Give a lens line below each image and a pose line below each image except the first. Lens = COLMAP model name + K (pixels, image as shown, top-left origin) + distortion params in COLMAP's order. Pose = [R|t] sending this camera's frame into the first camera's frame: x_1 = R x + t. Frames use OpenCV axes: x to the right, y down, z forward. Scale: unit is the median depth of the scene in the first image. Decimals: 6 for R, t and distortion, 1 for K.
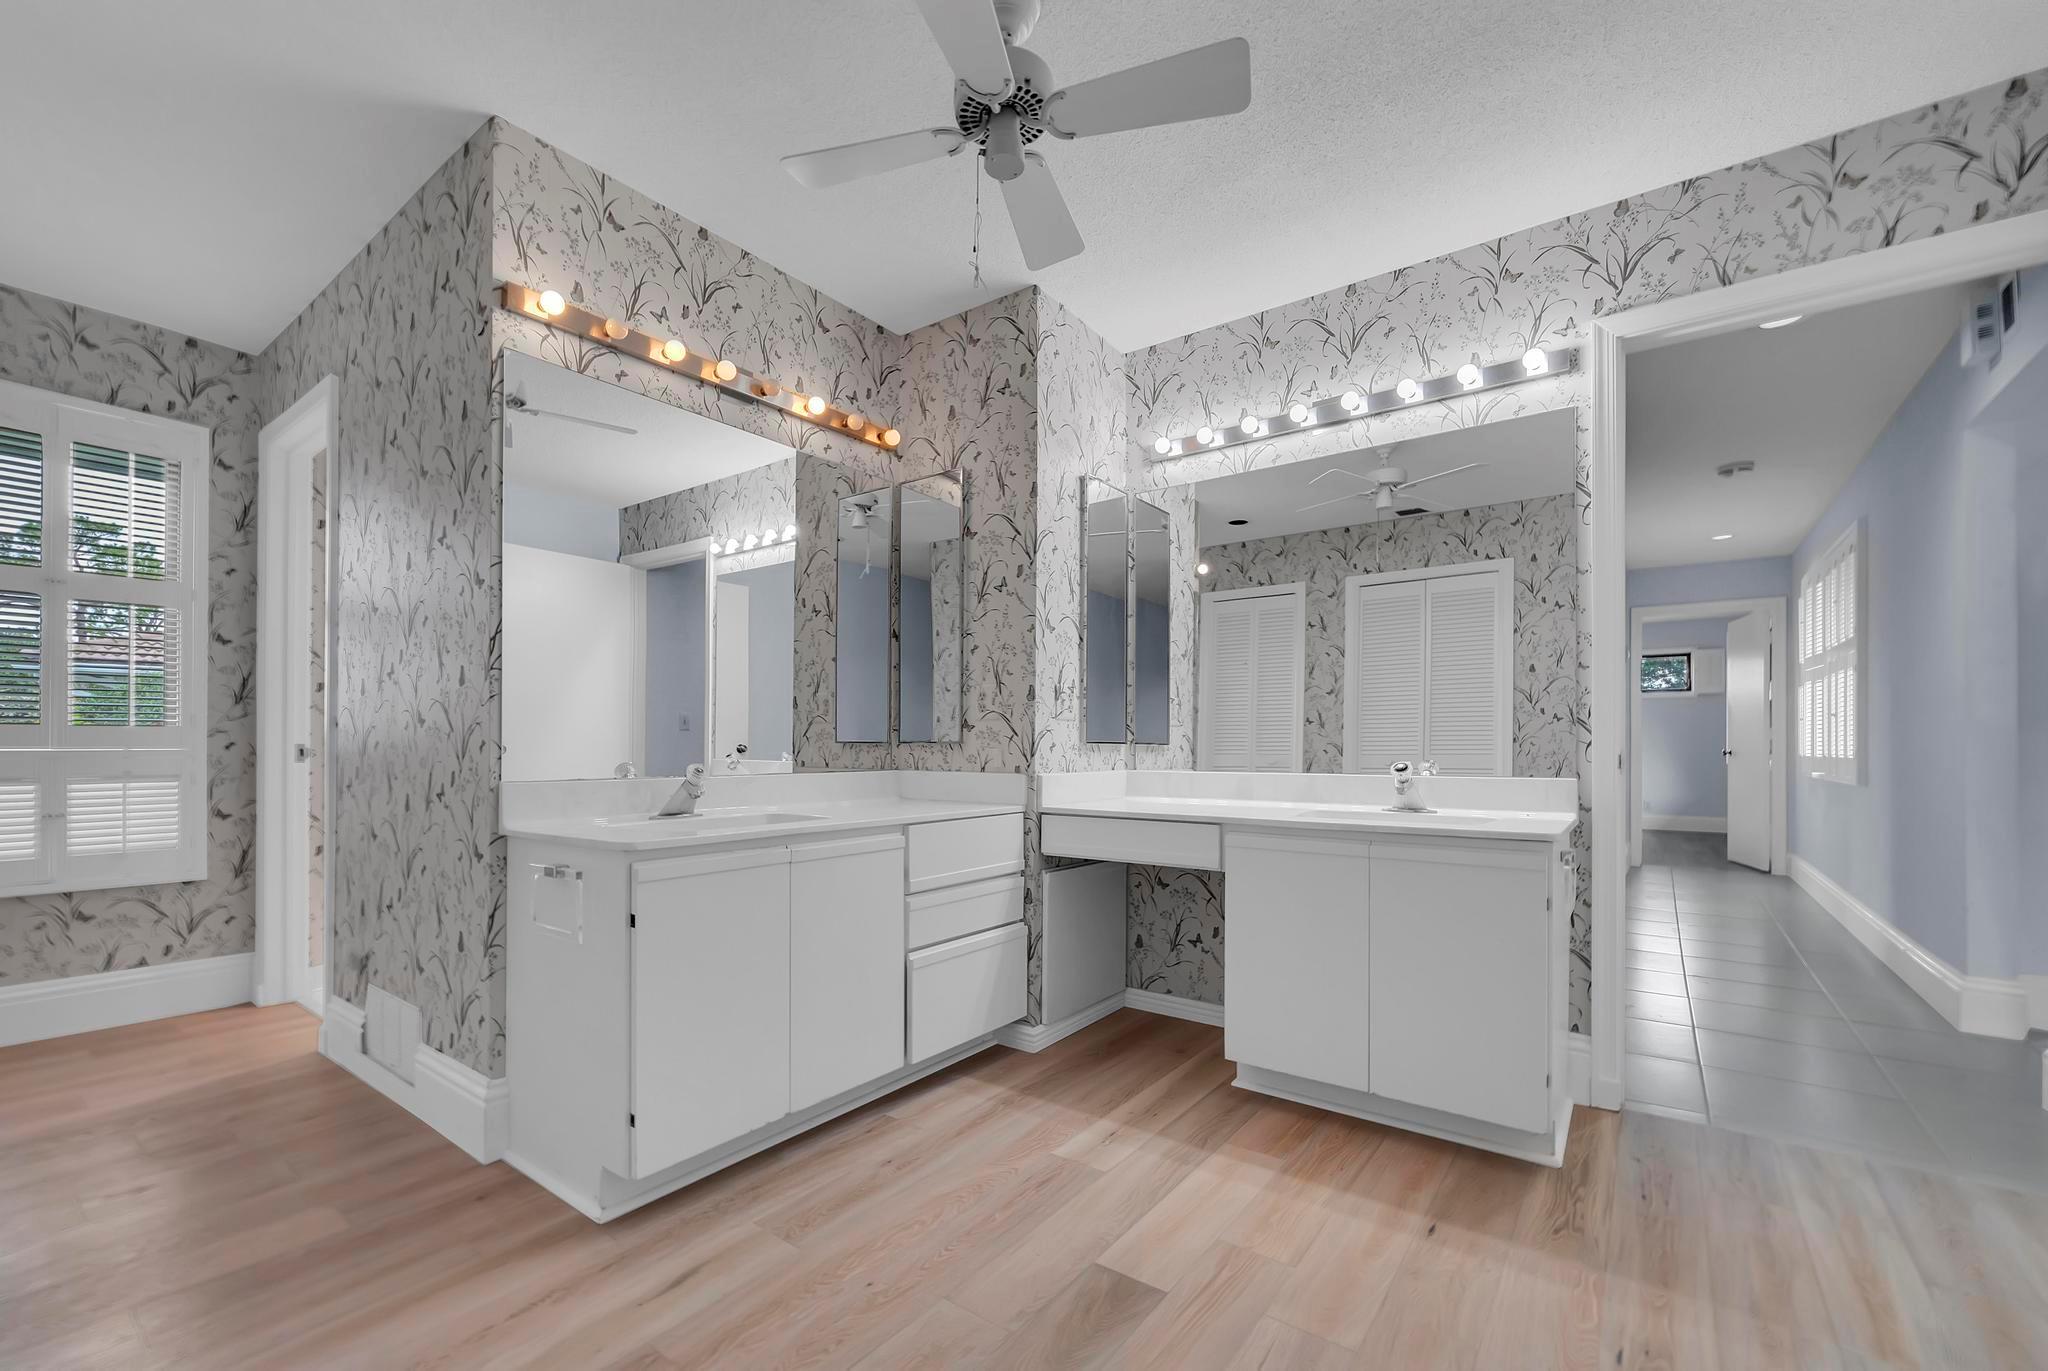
lens RADIAL K [[850.2, 0, 1031.9], [0, 850.2, 743.0], [0, 0, 1]] dist [0.003221, -0.000168]
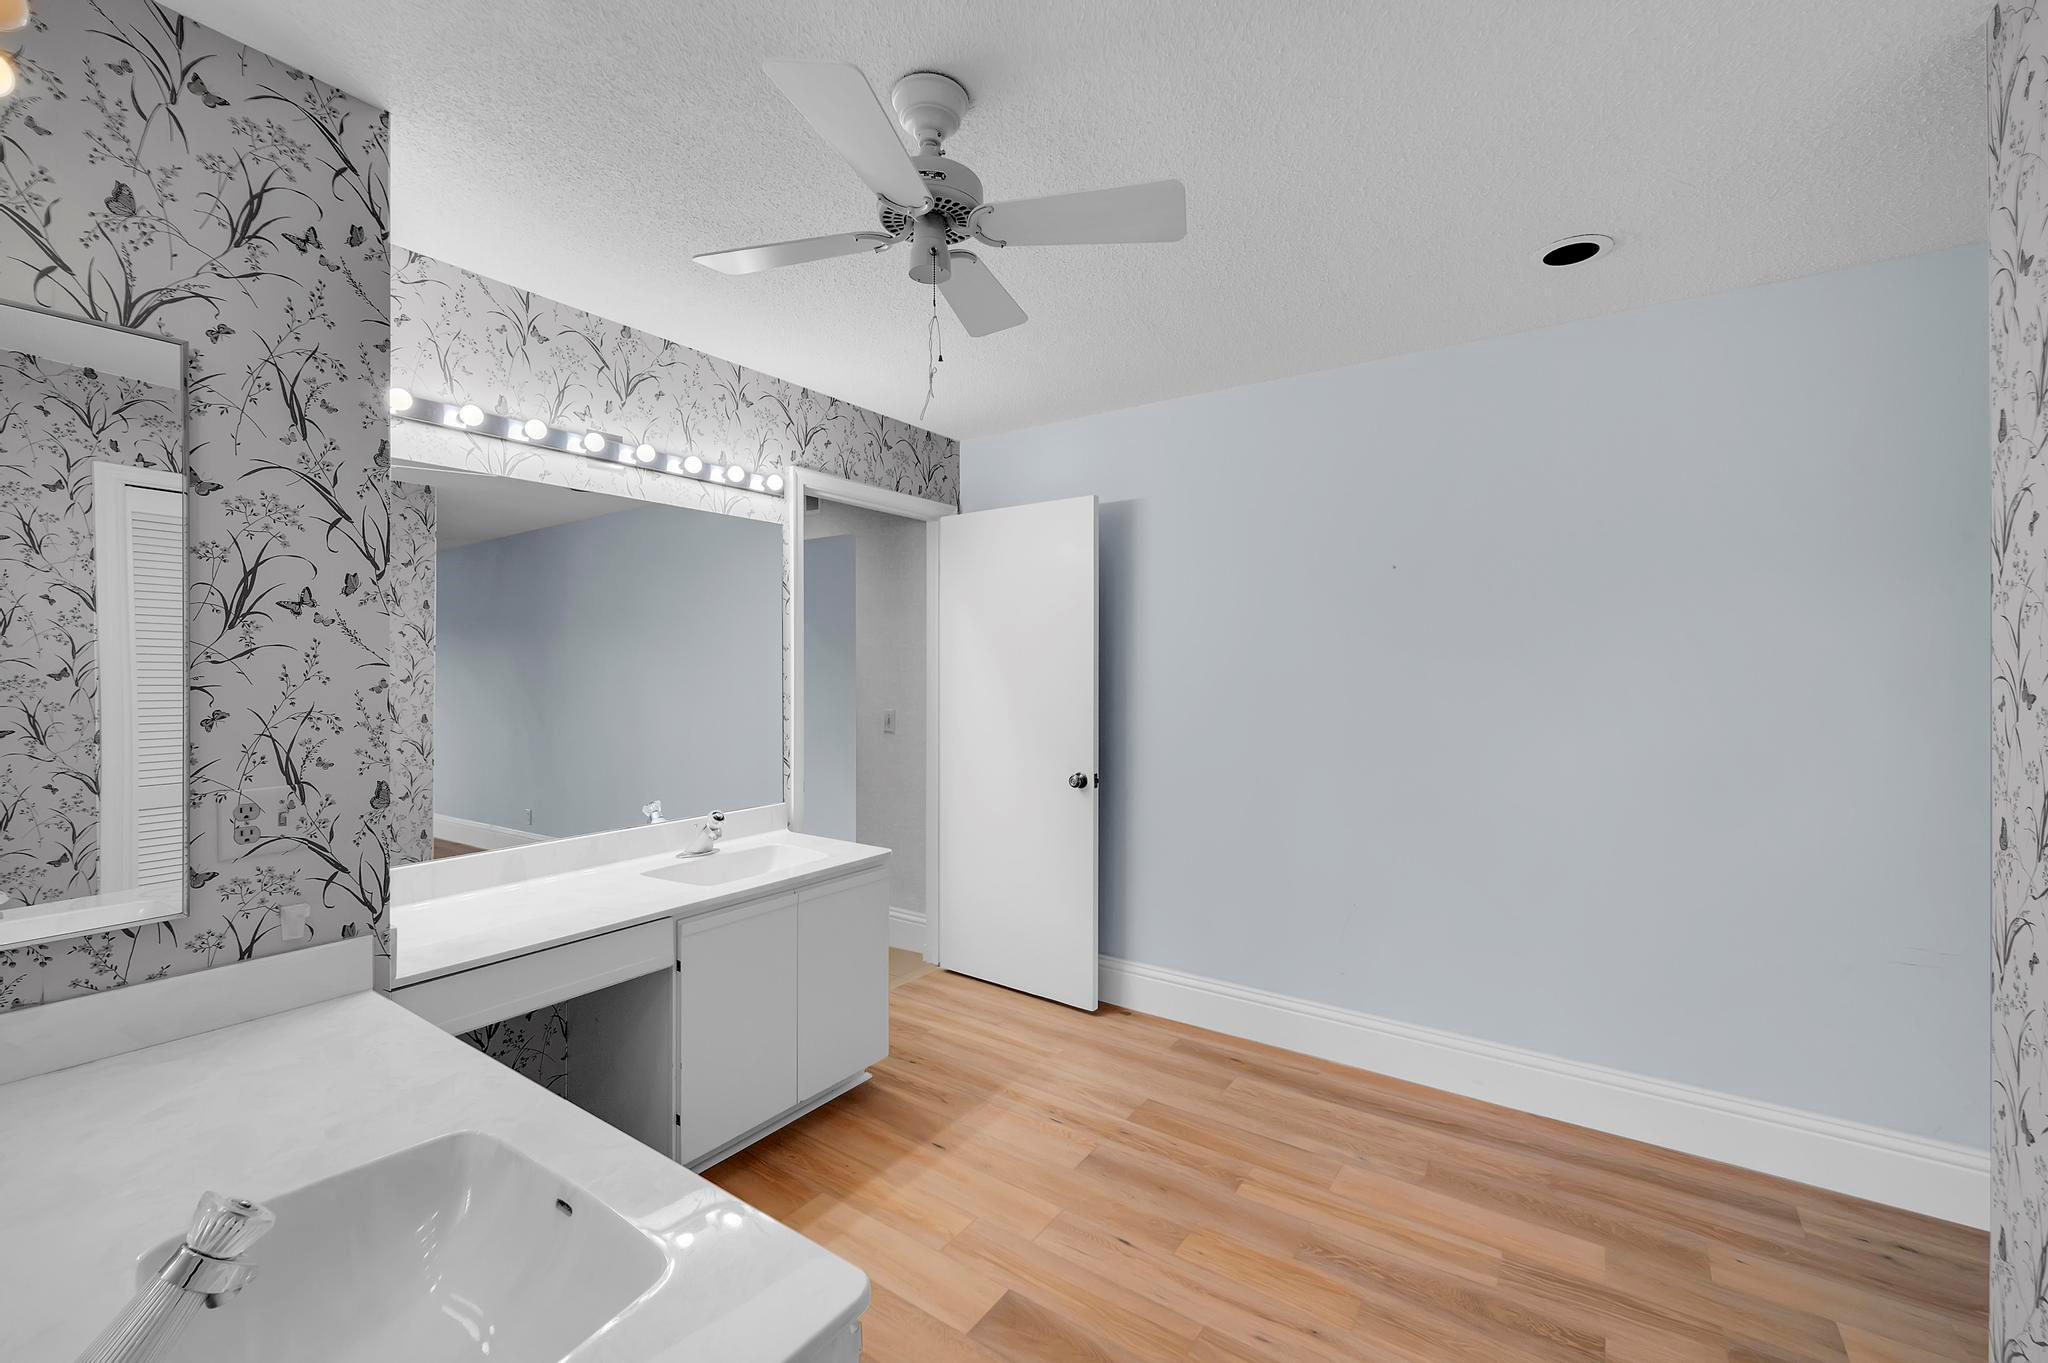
lens RADIAL K [[821.6, 0, 1030.6], [0, 821.6, 678.9], [0, 0, 1]] dist [-0.004527, 0.000305]
pose [[-0.015835, -0.010513, 0.999819, -0.579855], [-0.003479, 0.999939, 0.010459, -0.147535], [-0.999869, -0.003313, -0.015870, 0.556451]]
